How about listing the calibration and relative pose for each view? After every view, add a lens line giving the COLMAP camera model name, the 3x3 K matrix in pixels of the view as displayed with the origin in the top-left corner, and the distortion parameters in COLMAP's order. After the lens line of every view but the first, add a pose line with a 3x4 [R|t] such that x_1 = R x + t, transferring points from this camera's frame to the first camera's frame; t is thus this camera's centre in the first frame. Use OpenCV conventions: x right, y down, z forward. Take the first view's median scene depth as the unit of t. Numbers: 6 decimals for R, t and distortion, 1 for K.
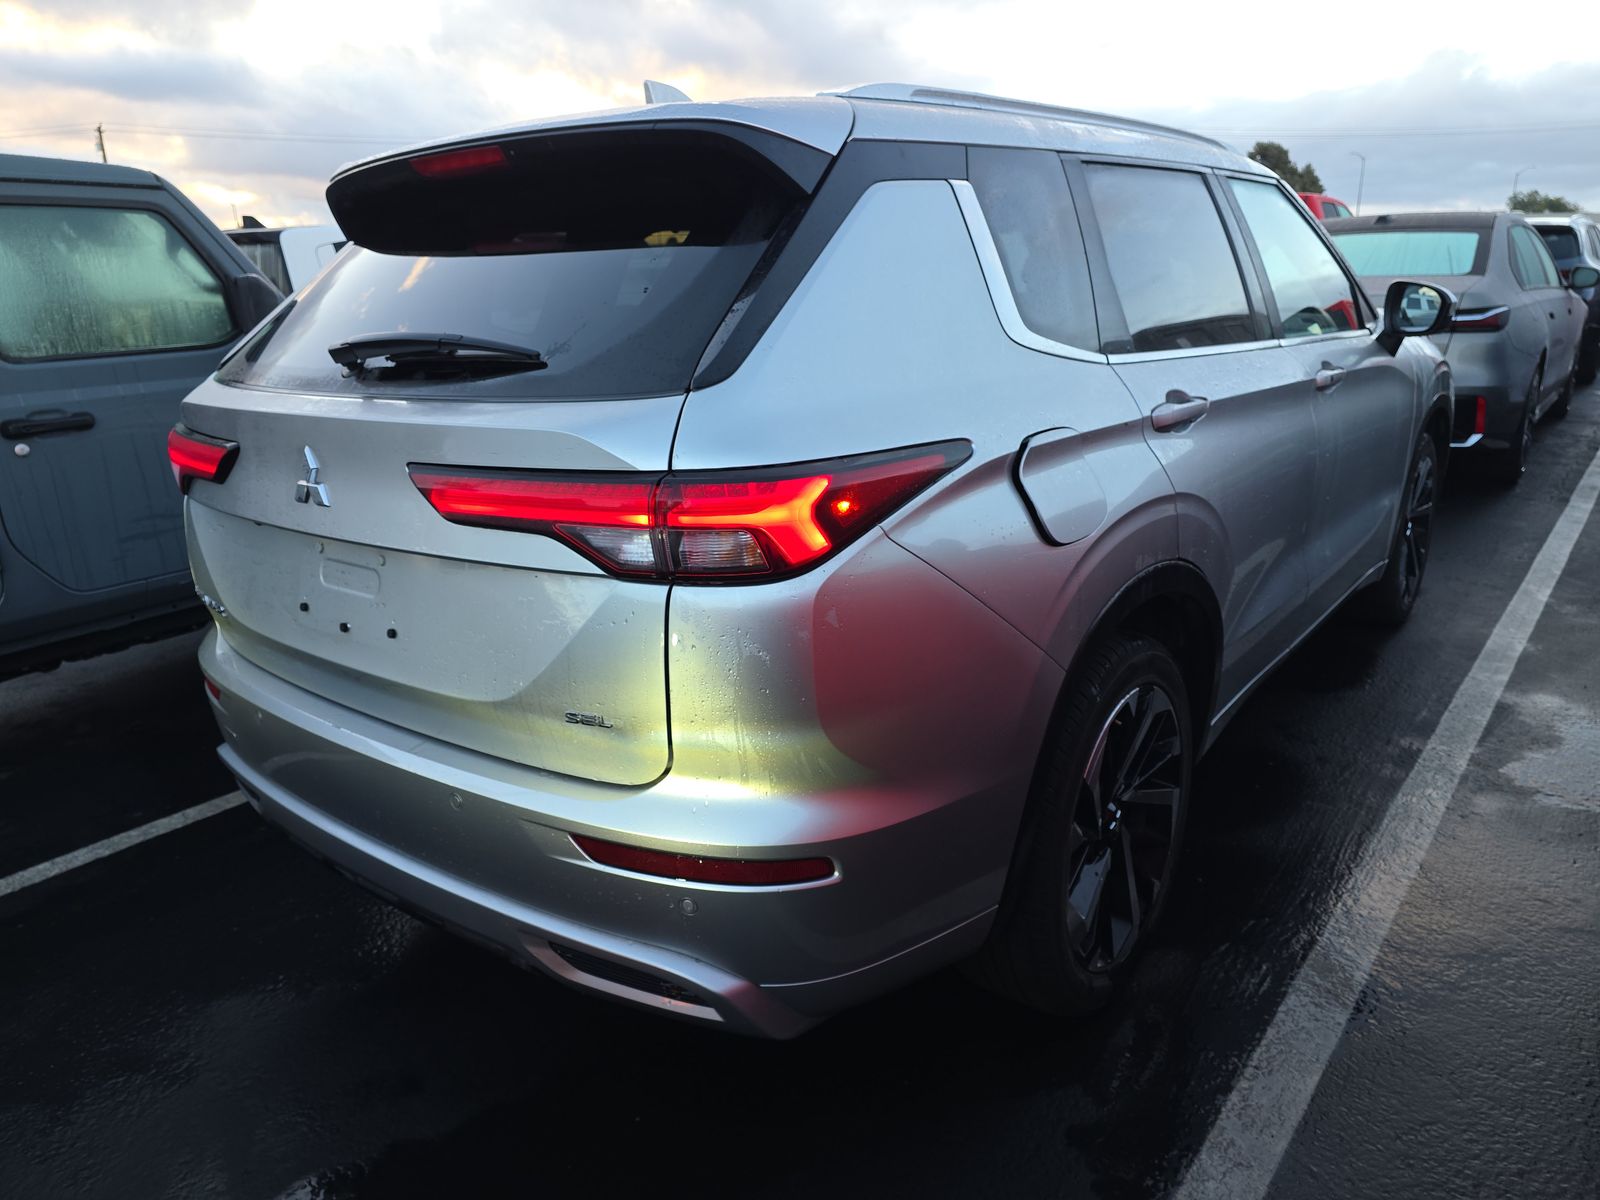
lens RADIAL K [[1063.5, 0, 800.0], [0, 1063.5, 600.0], [0, 0, 1]] dist [0.047101, -0.096325]
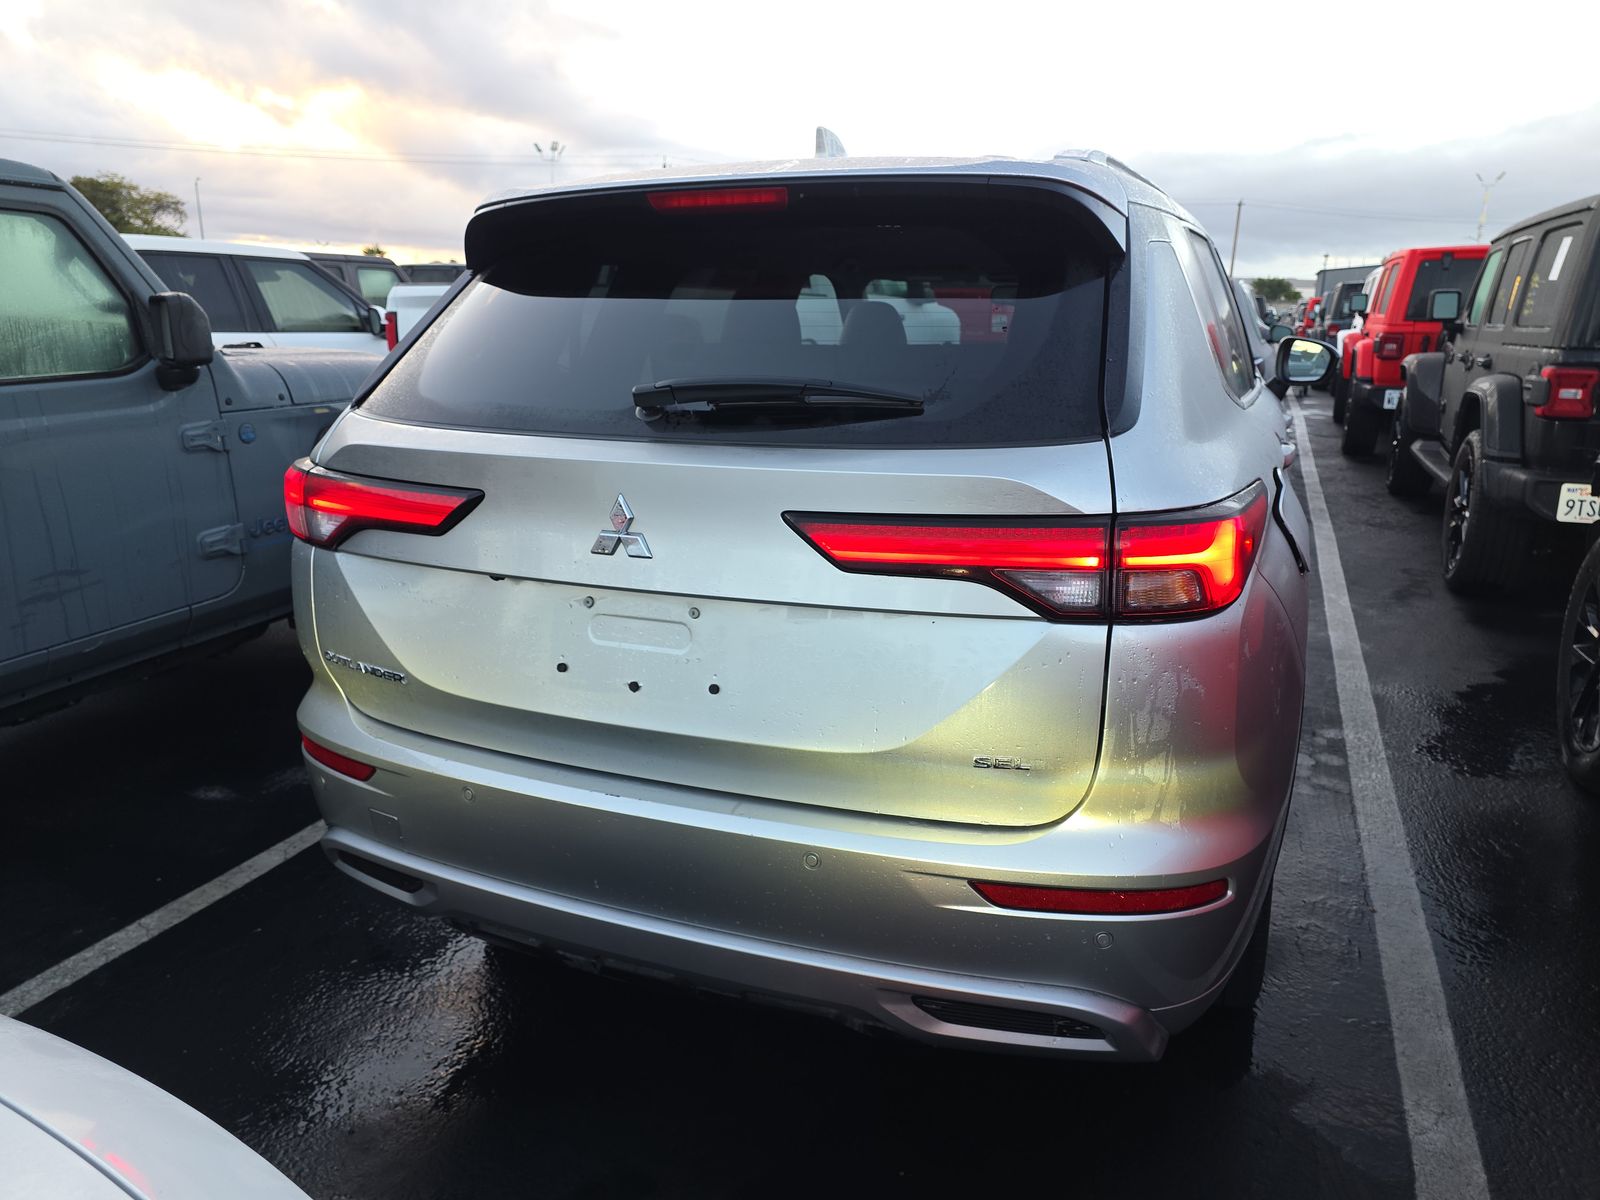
lens RADIAL K [[1044.2, 0, 799.5], [0, 1044.2, 590.1], [0, 0, 1]] dist [0.074572, -0.090773]
pose [[0.962498, -0.036437, 0.268831, -0.611959], [0.046610, 0.998415, -0.031555, -0.026357], [-0.267255, 0.042902, 0.962670, 0.089876]]
